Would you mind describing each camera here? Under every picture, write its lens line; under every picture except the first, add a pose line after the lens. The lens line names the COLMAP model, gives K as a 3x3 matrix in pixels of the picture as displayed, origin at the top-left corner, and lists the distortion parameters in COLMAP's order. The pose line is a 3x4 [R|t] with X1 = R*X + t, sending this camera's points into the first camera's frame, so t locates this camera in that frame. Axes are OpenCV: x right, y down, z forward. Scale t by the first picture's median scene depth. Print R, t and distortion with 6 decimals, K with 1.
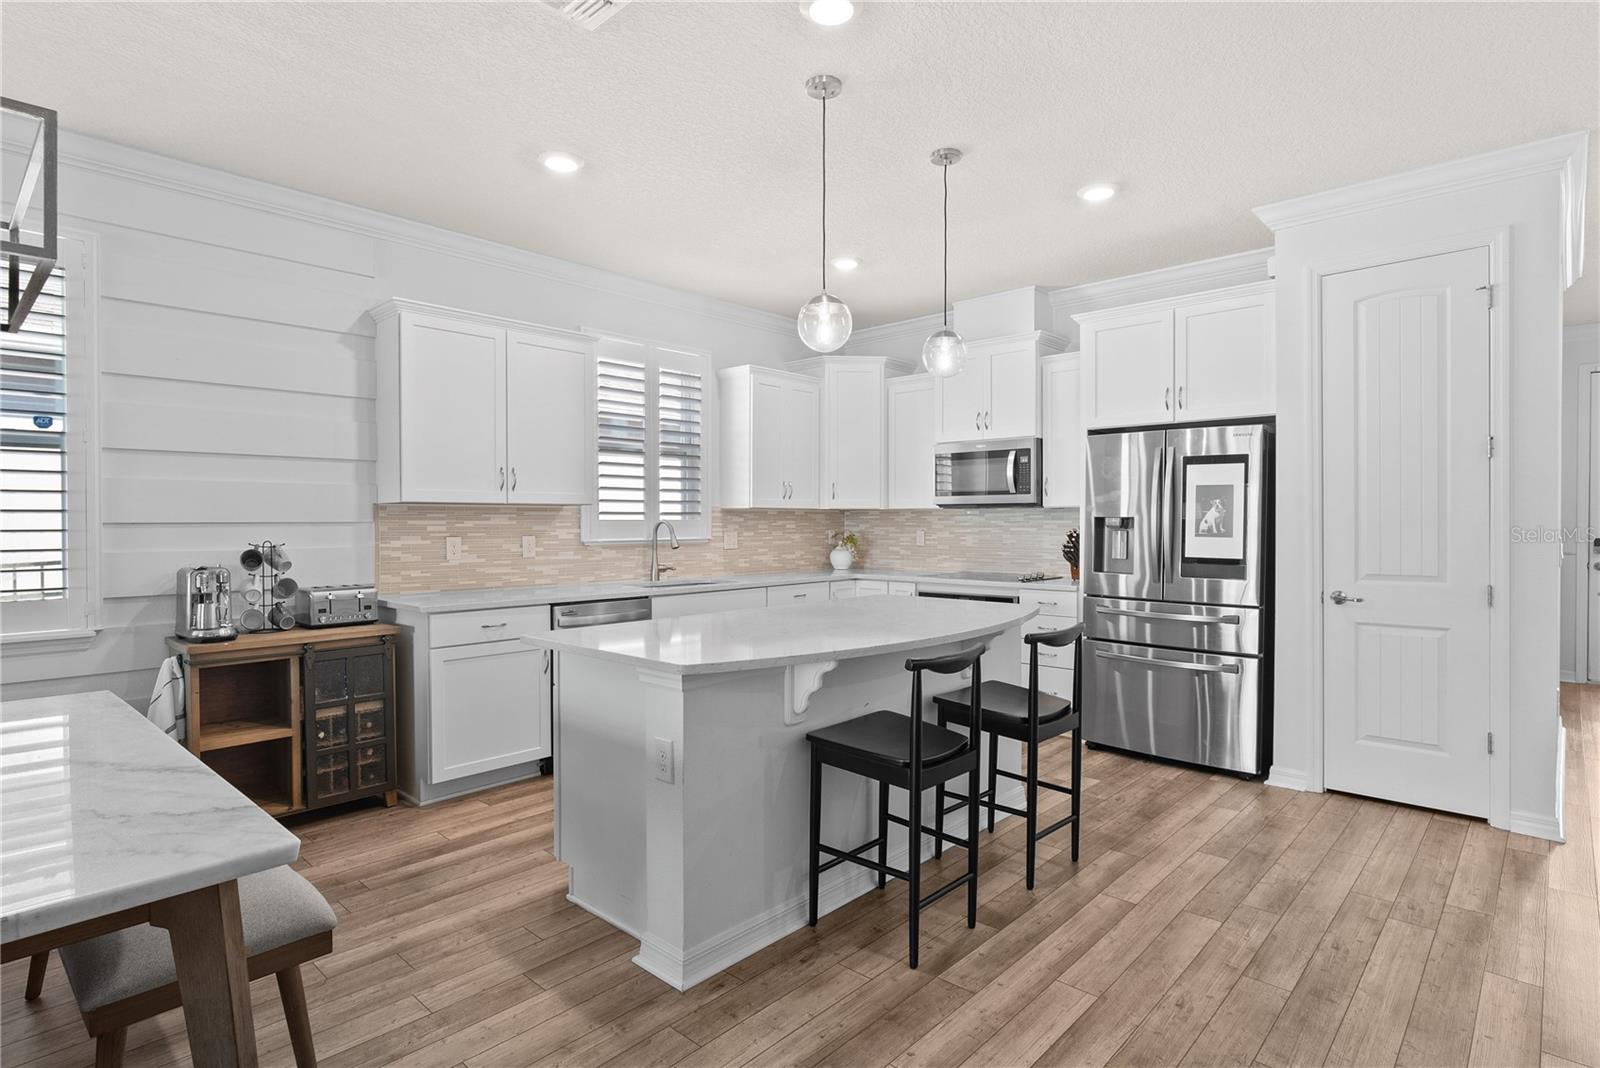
lens RADIAL K [[823.6, 0, 798.4], [0, 823.6, 528.9], [0, 0, 1]] dist [-0.004482, -0.000451]
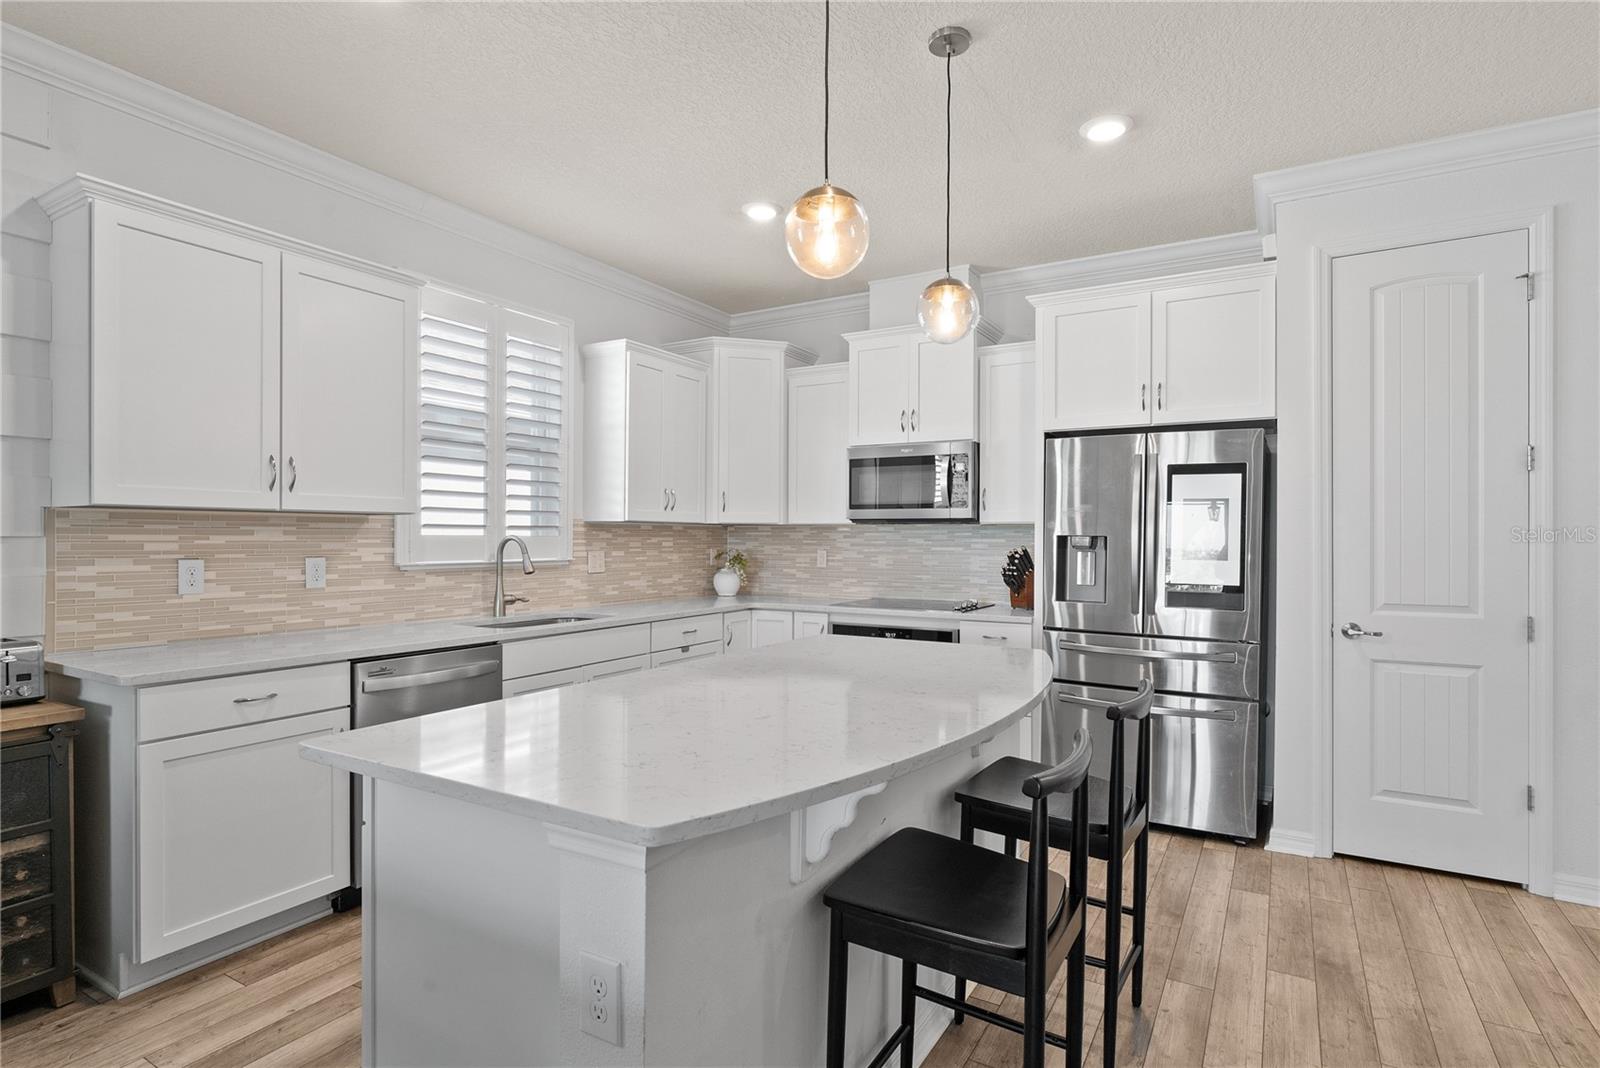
lens RADIAL K [[823.8, 0, 799.7], [0, 823.8, 538.9], [0, 0, 1]] dist [-0.004986, 0.000657]
pose [[0.976585, 0.005145, 0.215071, -0.075601], [-0.003590, 0.999964, -0.007624, -0.003366], [-0.215103, 0.006674, 0.976569, 0.227155]]
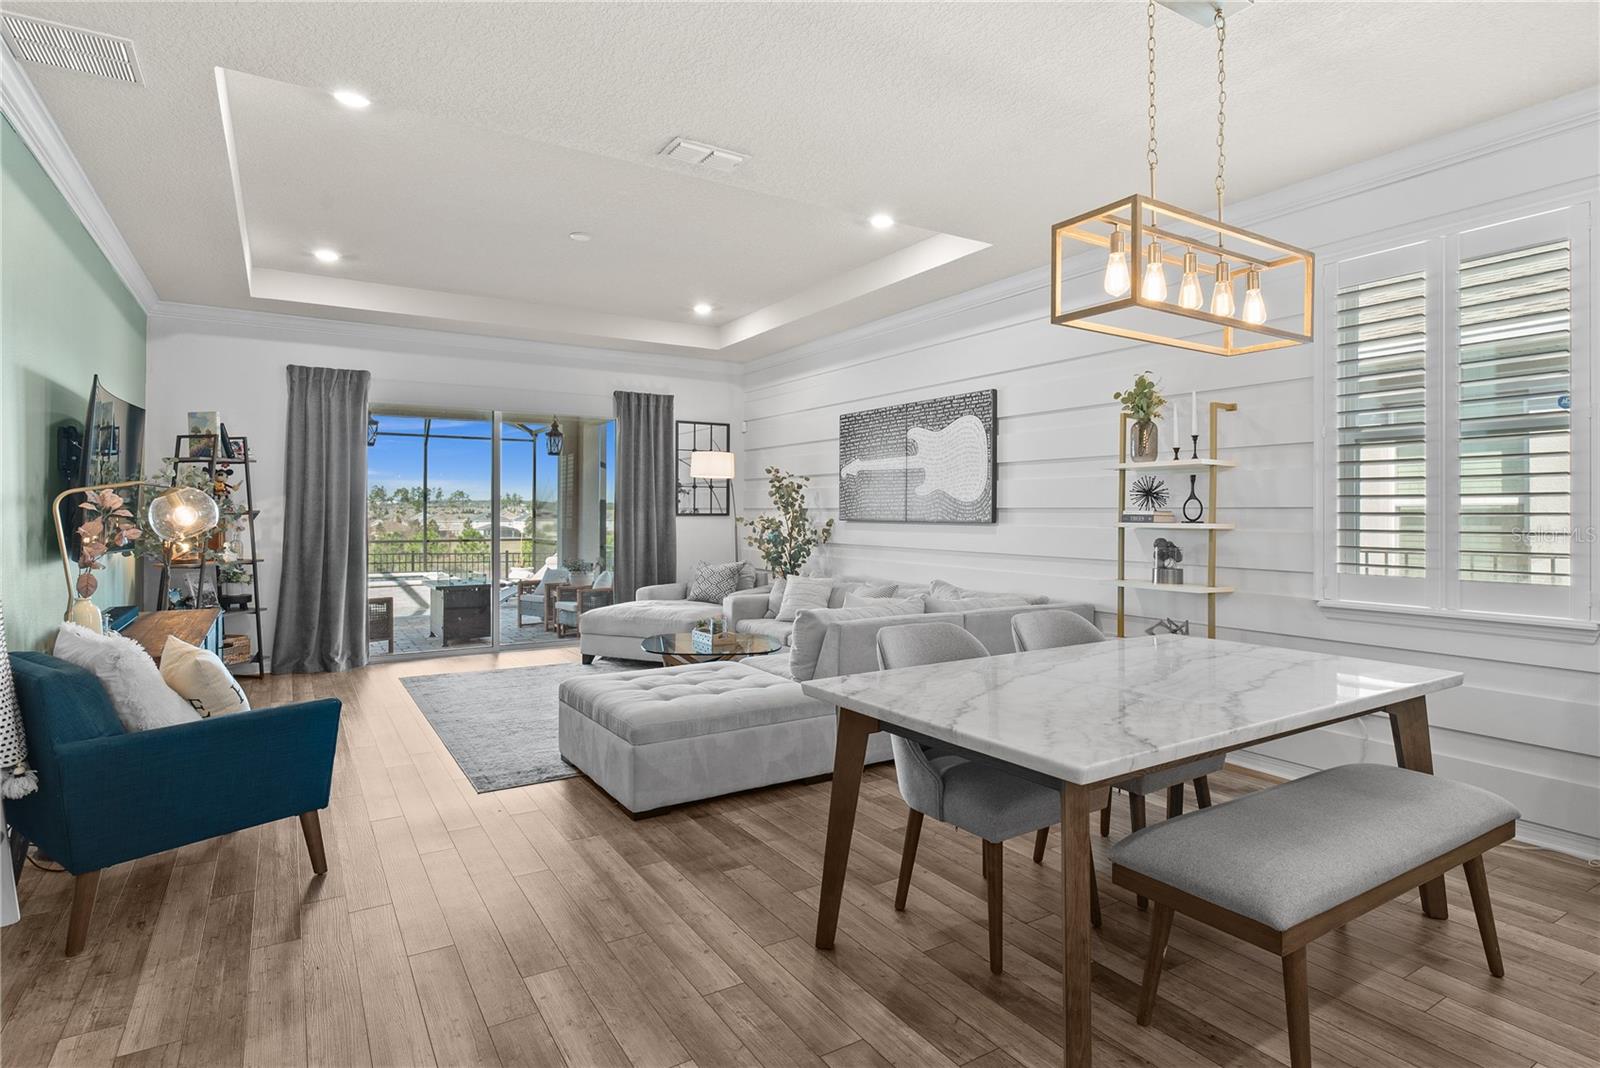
lens RADIAL K [[832.9, 0, 798.9], [0, 832.9, 508.9], [0, 0, 1]] dist [-0.002136, 0.000664]
pose [[-0.263663, -0.006000, -0.964596, 0.181539], [-0.012372, 0.999919, -0.002838, 0.006696], [0.964536, 0.011185, -0.263716, 0.267060]]
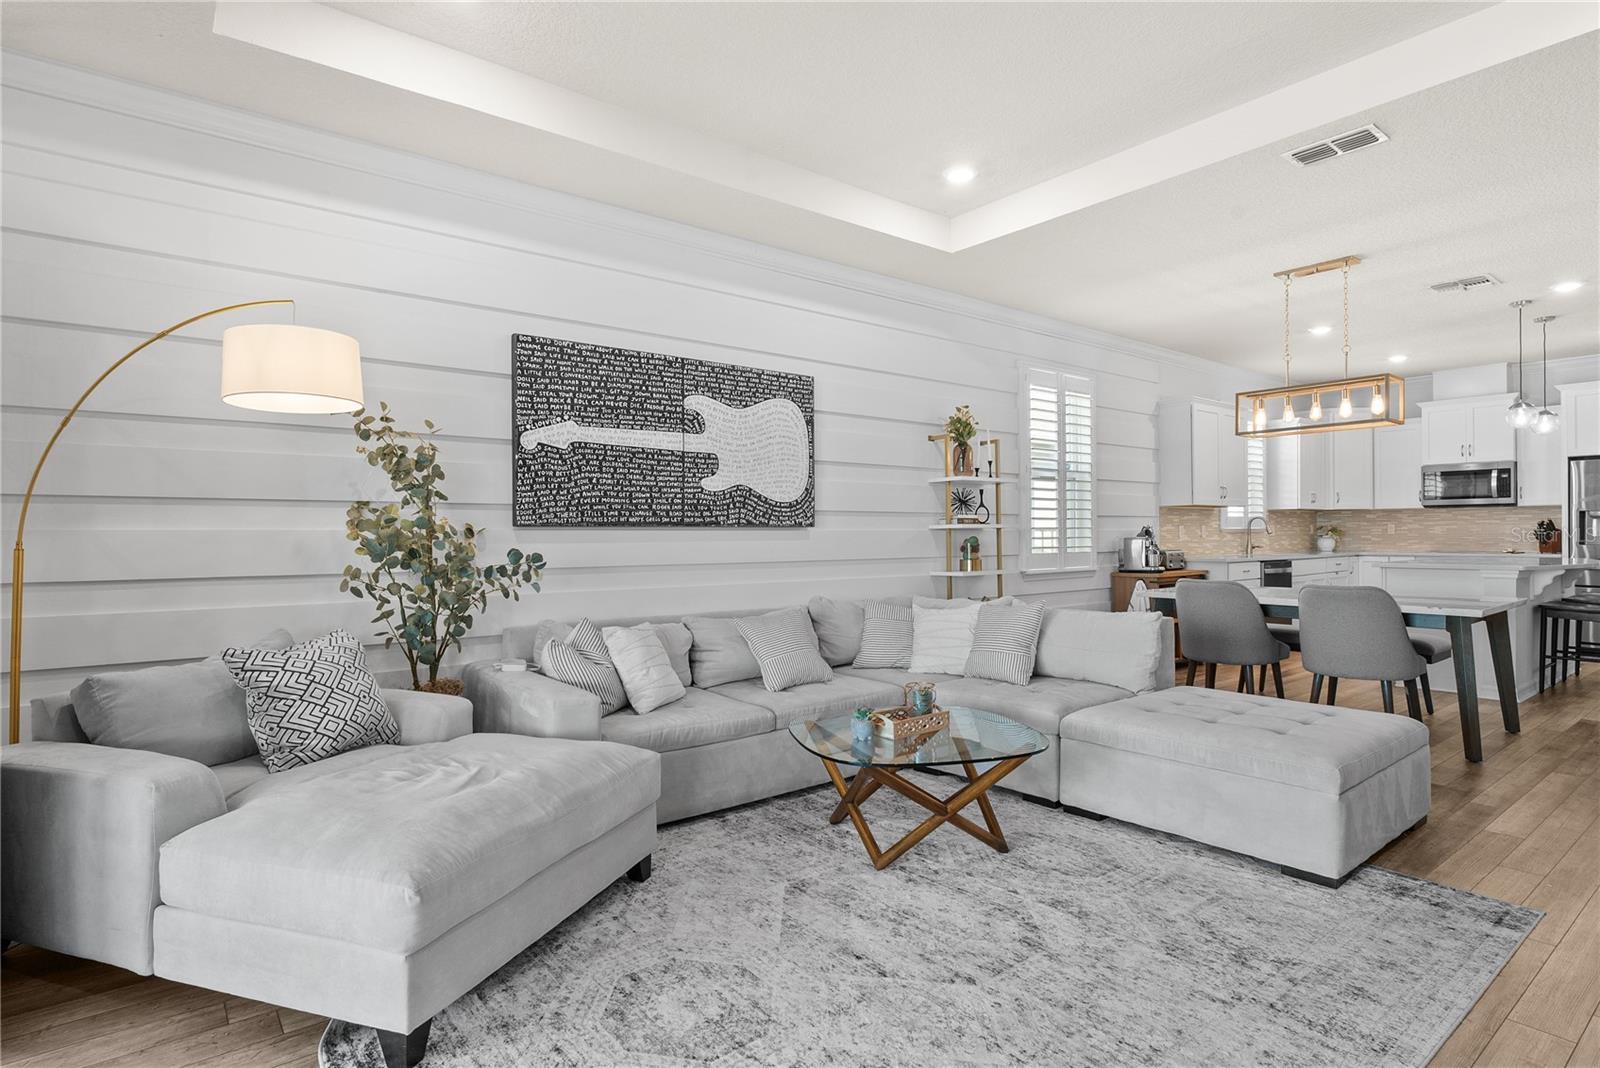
lens RADIAL K [[842.6, 0, 800.0], [0, 842.6, 534.0], [0, 0, 1]] dist [-0.002612, 0.000771]
pose [[0.989458, -0.005478, -0.144718, -0.889612], [0.004207, 0.999950, -0.009090, 0.038284], [0.144761, 0.008385, 0.989431, -0.834428]]
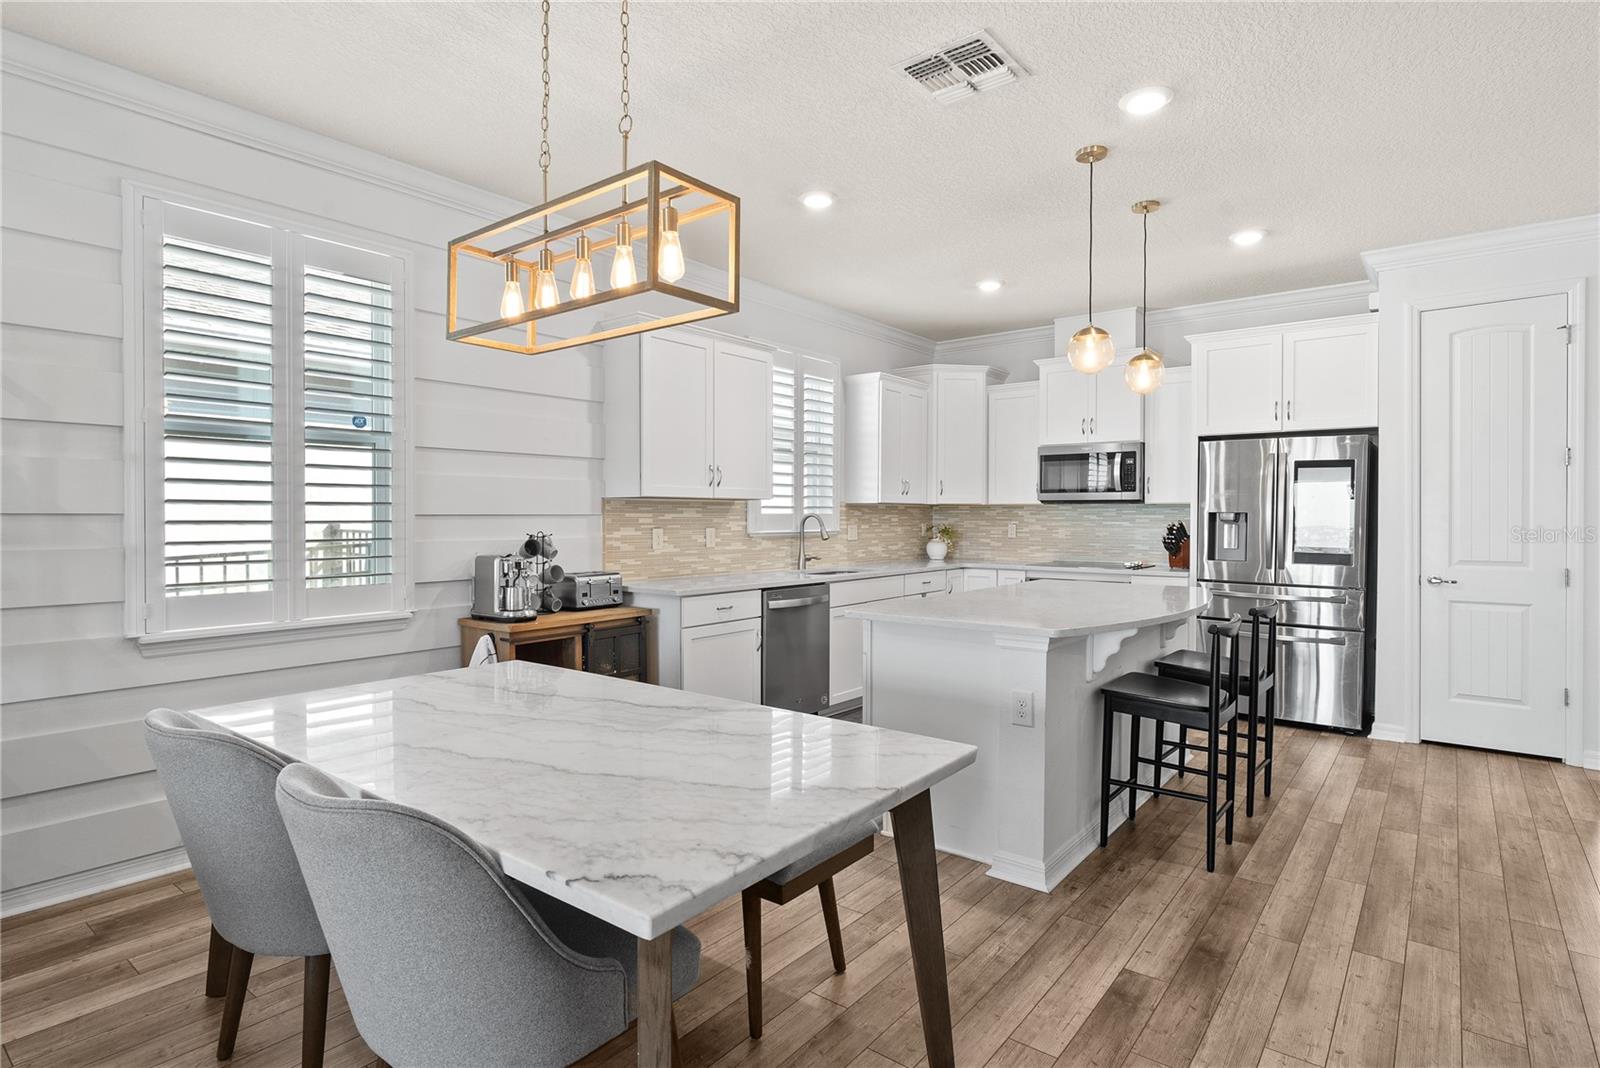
lens RADIAL K [[825.6, 0, 800.6], [0, 825.6, 523.7], [0, 0, 1]] dist [-0.002486, 0.000265]
pose [[0.996713, 0.002403, 0.080979, -0.292911], [-0.002472, 0.999997, 0.000762, 0.002010], [-0.080977, -0.000960, 0.996716, -0.101168]]
